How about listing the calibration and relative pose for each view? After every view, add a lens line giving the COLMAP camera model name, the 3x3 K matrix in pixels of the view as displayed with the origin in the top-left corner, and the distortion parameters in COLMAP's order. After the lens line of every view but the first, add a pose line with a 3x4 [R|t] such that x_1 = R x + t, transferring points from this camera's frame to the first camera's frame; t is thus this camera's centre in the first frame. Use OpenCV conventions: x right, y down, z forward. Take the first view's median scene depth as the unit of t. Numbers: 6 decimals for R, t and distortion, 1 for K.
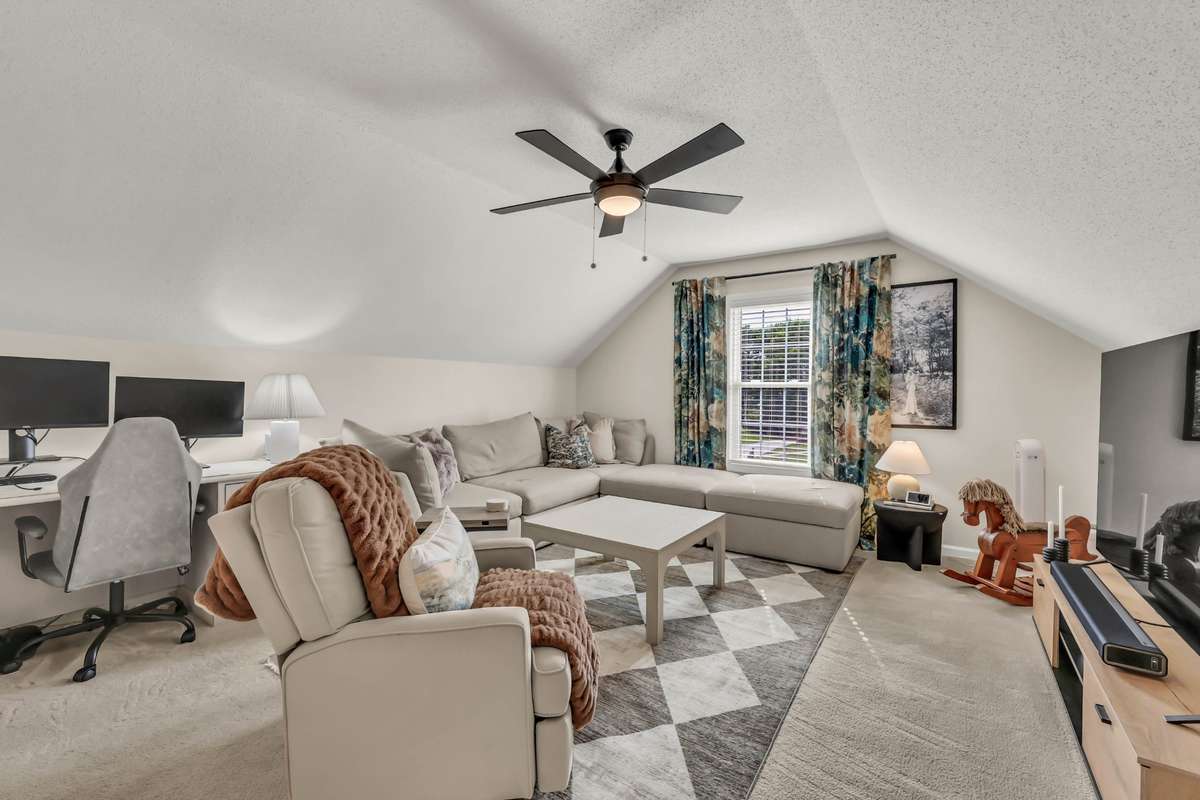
lens RADIAL K [[505.4, 0, 604.9], [0, 505.4, 394.4], [0, 0, 1]] dist [-0.000218, -0.000007]
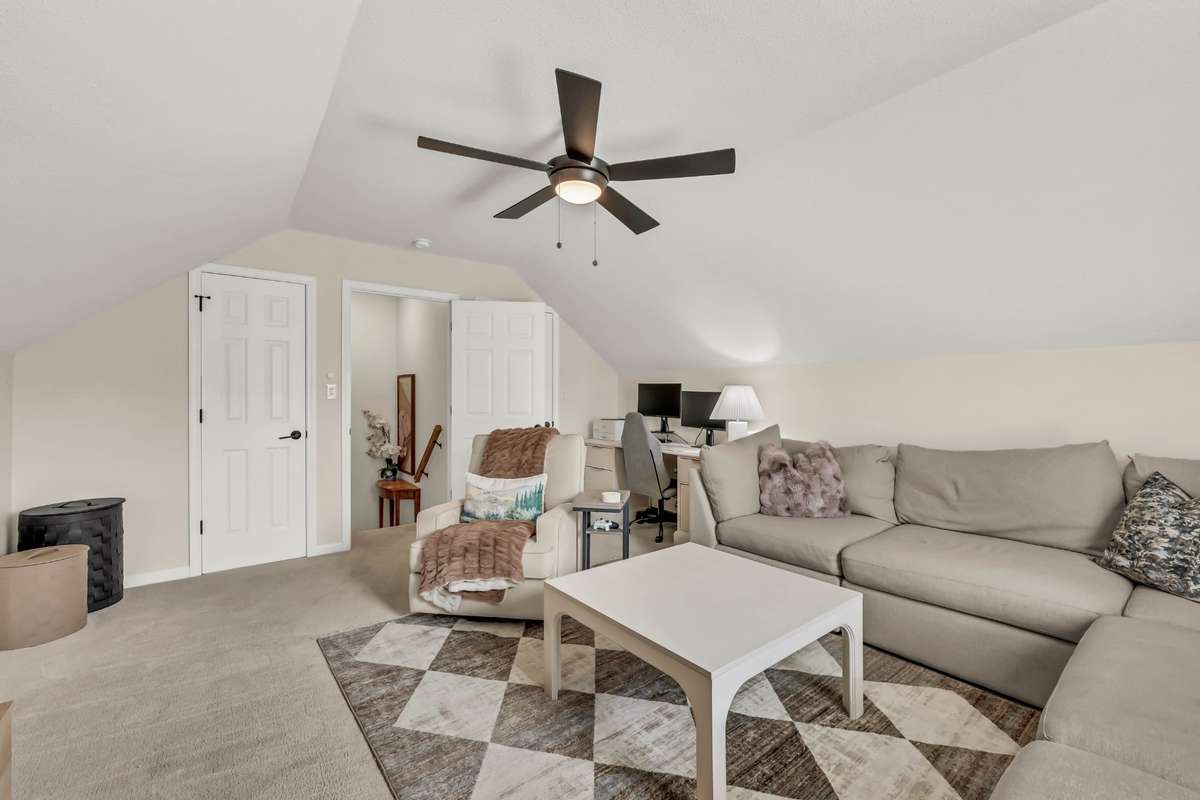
lens RADIAL K [[505.4, 0, 604.9], [0, 505.4, 394.4], [0, 0, 1]] dist [-0.000218, -0.000007]
pose [[-0.309016, -0.013124, -0.950966, 0.781936], [-0.006782, 0.999910, -0.011596, -0.000095], [0.951033, 0.002867, -0.309077, 1.190185]]
